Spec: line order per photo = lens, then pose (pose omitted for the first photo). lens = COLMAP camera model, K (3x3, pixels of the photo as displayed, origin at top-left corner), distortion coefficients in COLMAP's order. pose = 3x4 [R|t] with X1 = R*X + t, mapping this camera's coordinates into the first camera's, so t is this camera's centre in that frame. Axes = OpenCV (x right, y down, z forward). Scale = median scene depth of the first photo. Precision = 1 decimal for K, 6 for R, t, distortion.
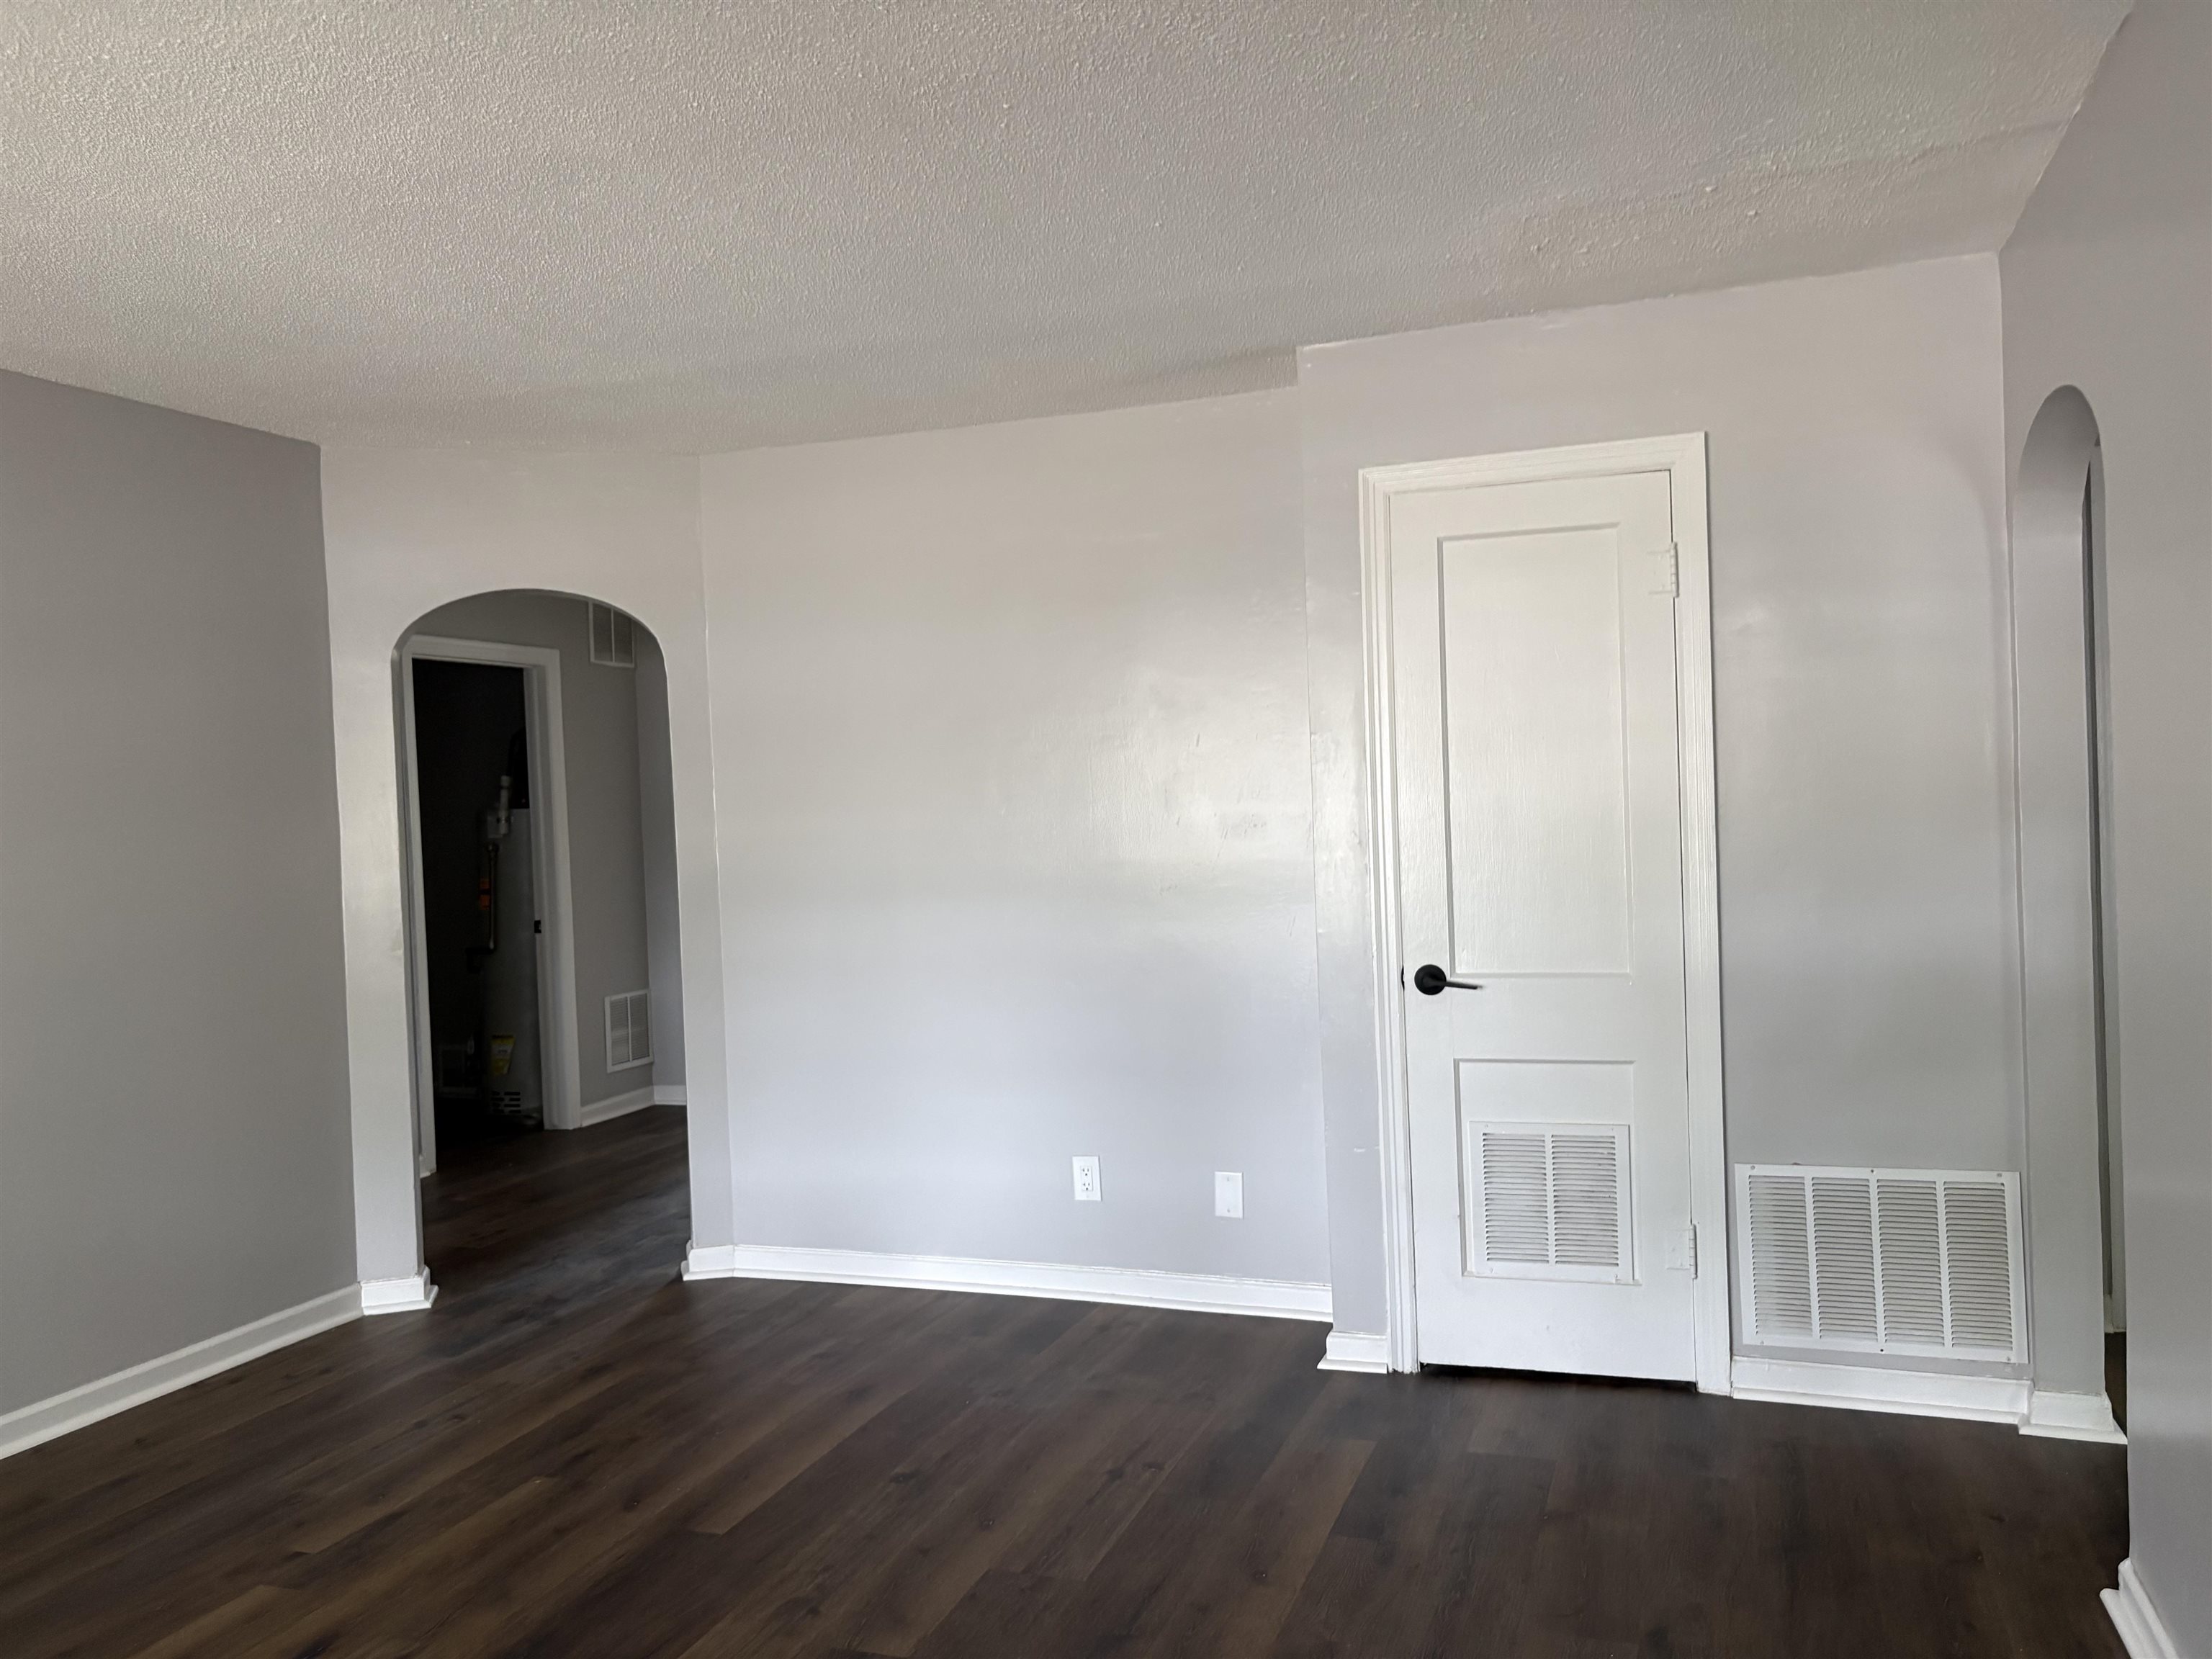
lens RADIAL K [[1694.9, 0, 1106.0], [0, 1694.9, 829.5], [0, 0, 1]] dist [0.010811, 0.007050]
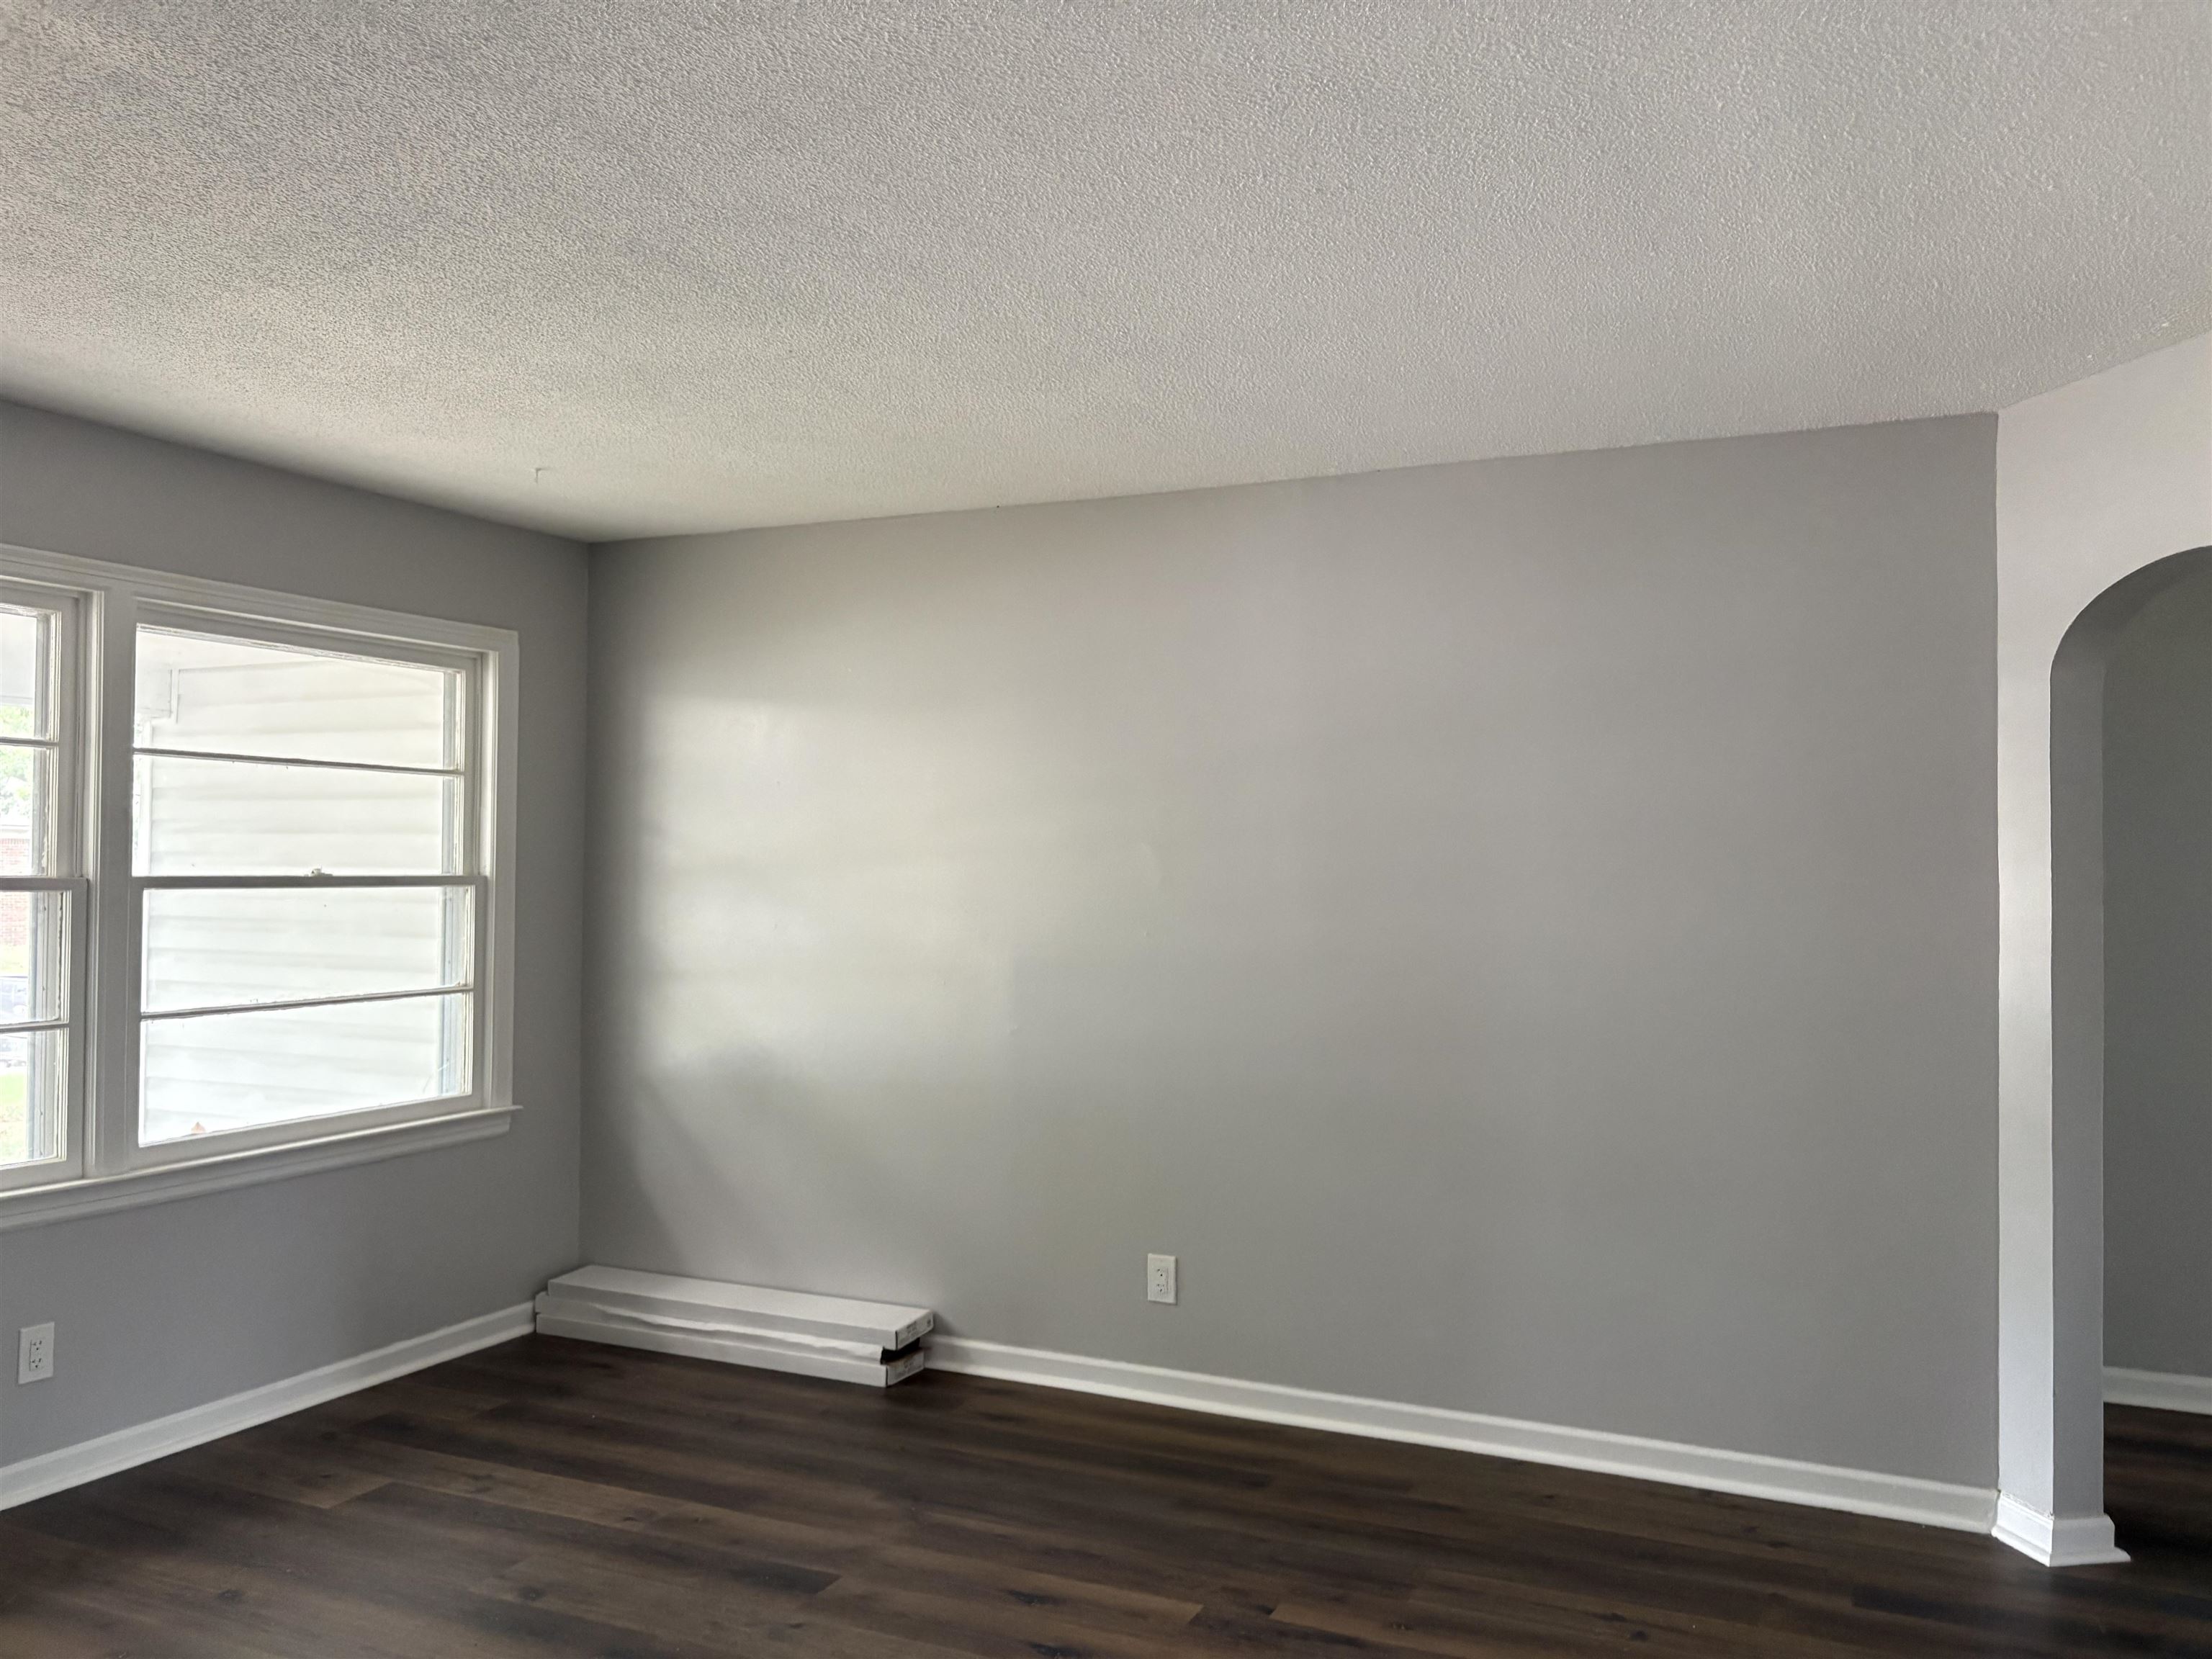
lens RADIAL K [[1694.9, 0, 1106.0], [0, 1694.9, 829.5], [0, 0, 1]] dist [0.010811, 0.007050]
pose [[-0.103944, 0.013412, -0.994493, 0.446246], [-0.014263, 0.999786, 0.014974, -0.046363], [0.994481, 0.015741, -0.103730, 0.825261]]
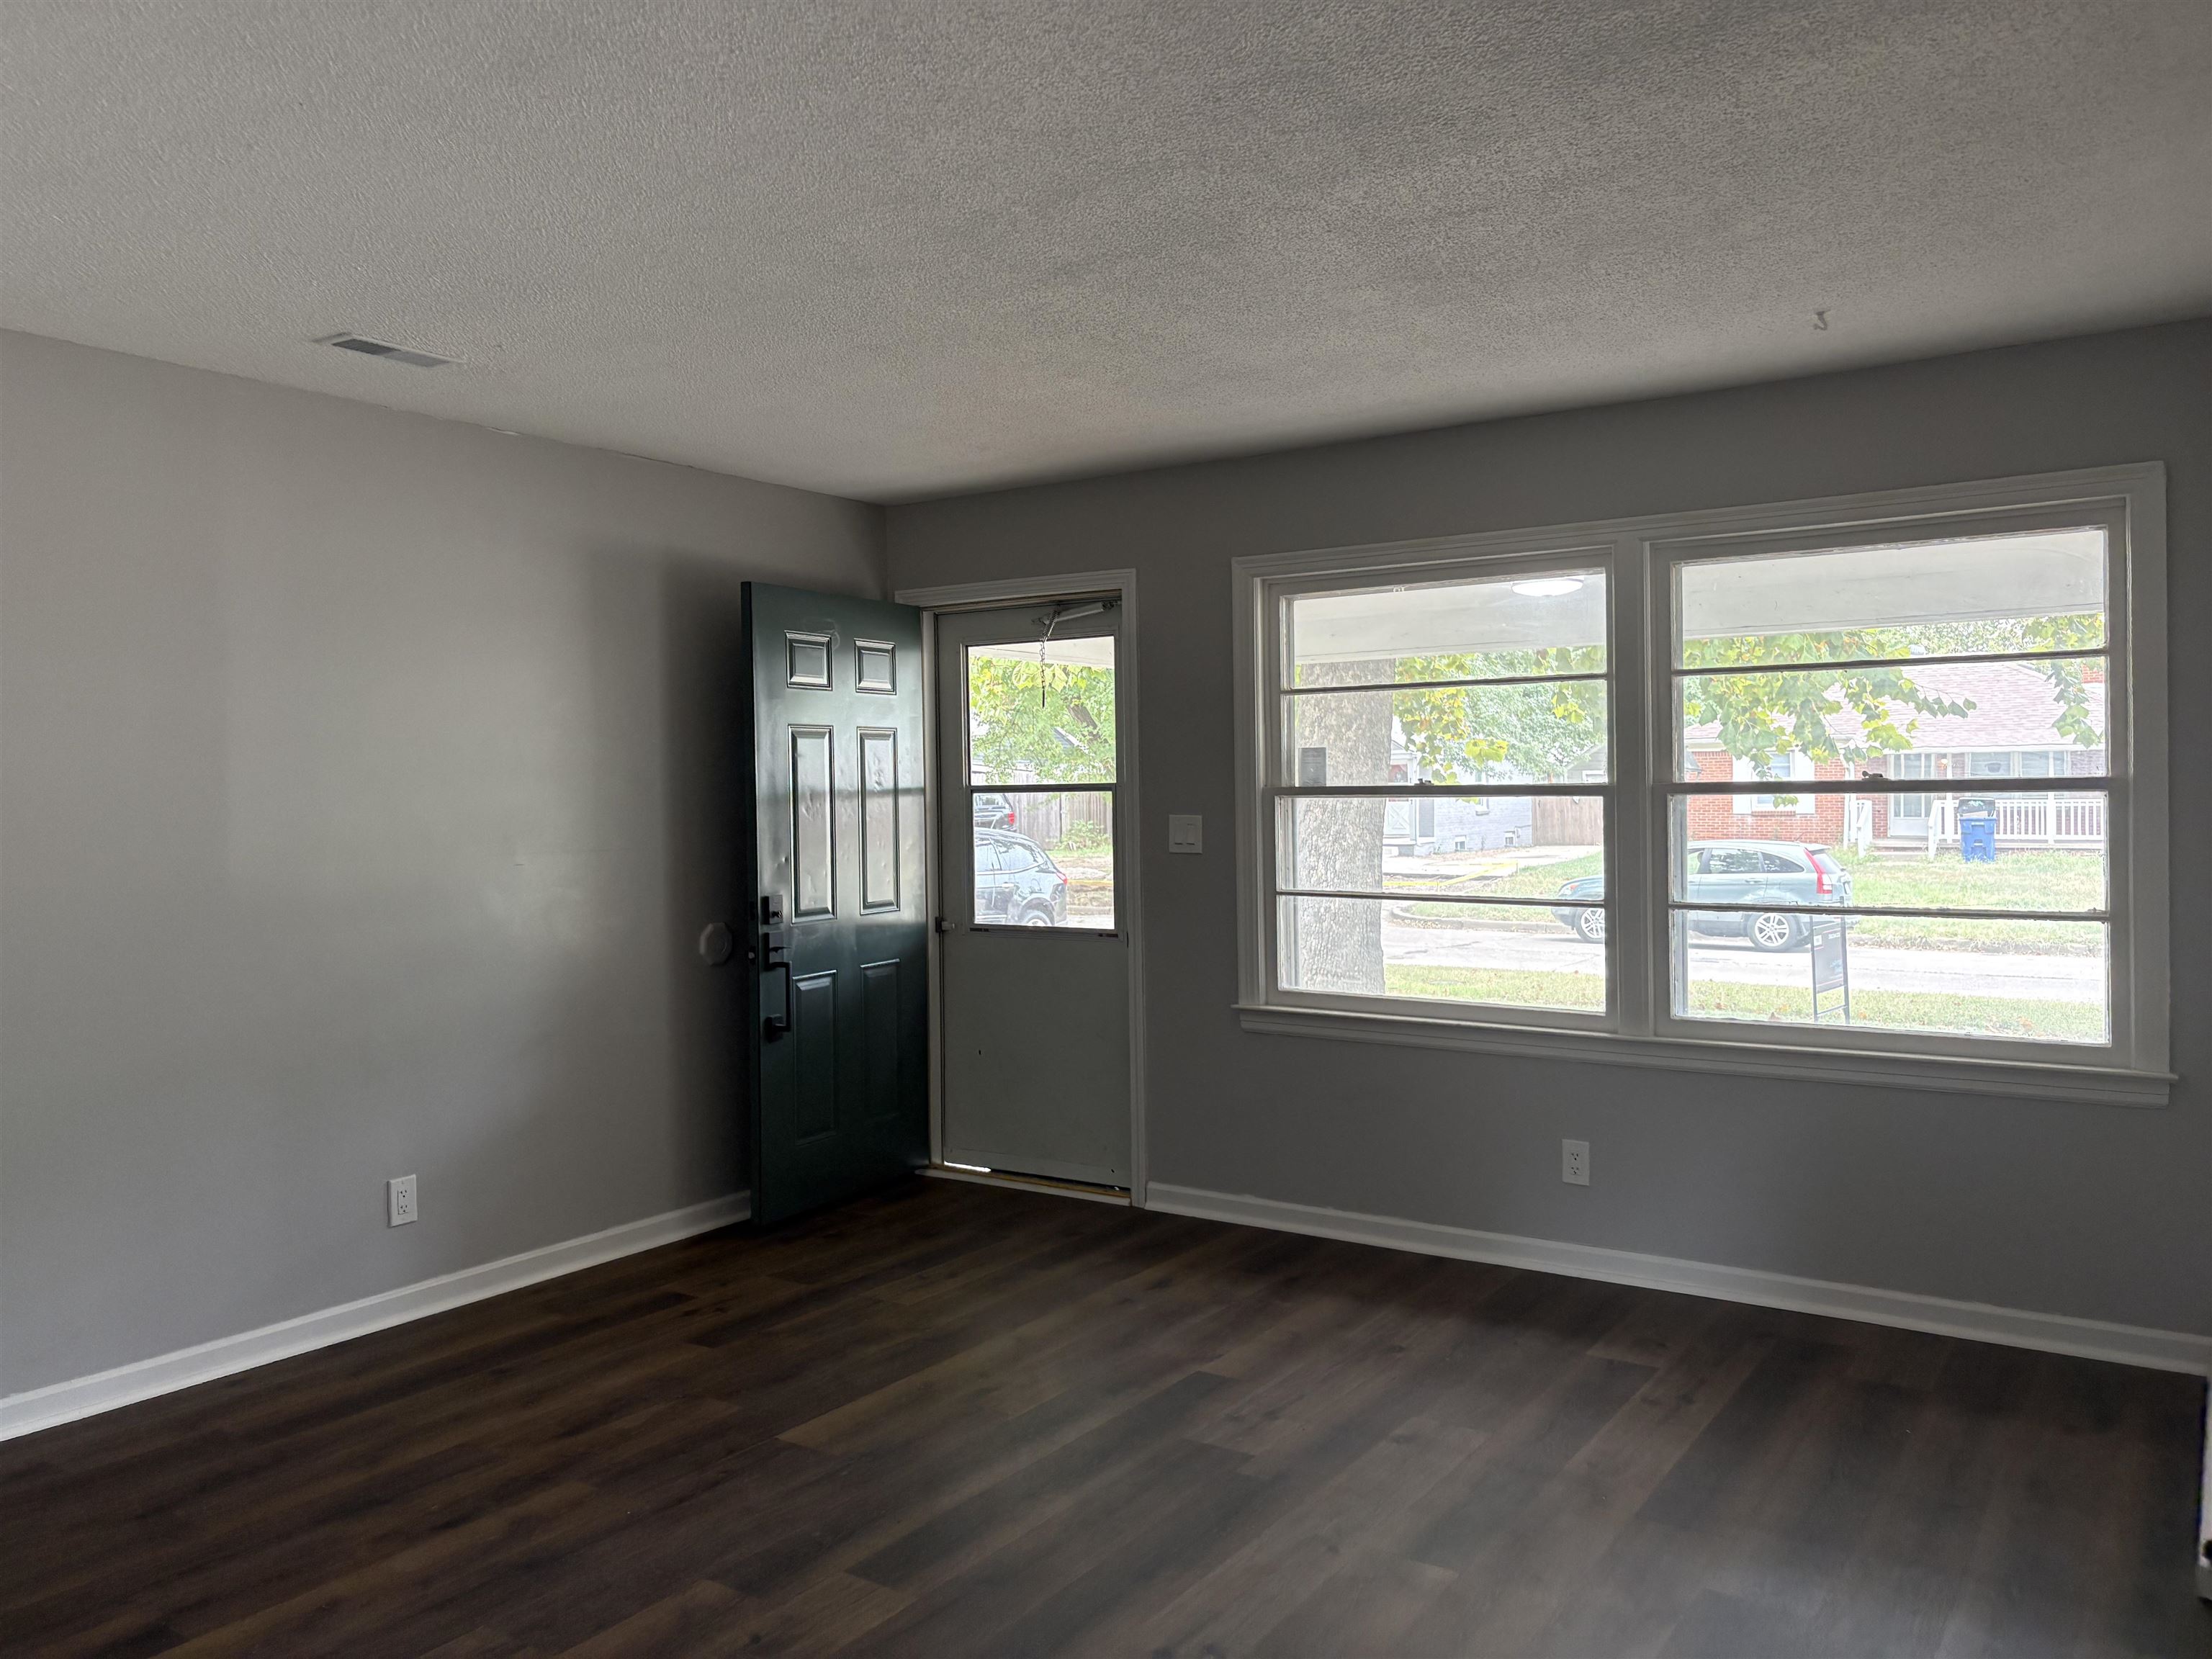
lens RADIAL K [[1631.0, 0, 1106.0], [0, 1631.0, 829.5], [0, 0, 1]] dist [0.003388, 0.040464]
pose [[-0.966790, 0.043076, 0.251917, -0.452969], [0.050152, 0.998505, 0.021731, -0.005098], [-0.250604, 0.033643, -0.967505, 1.347490]]
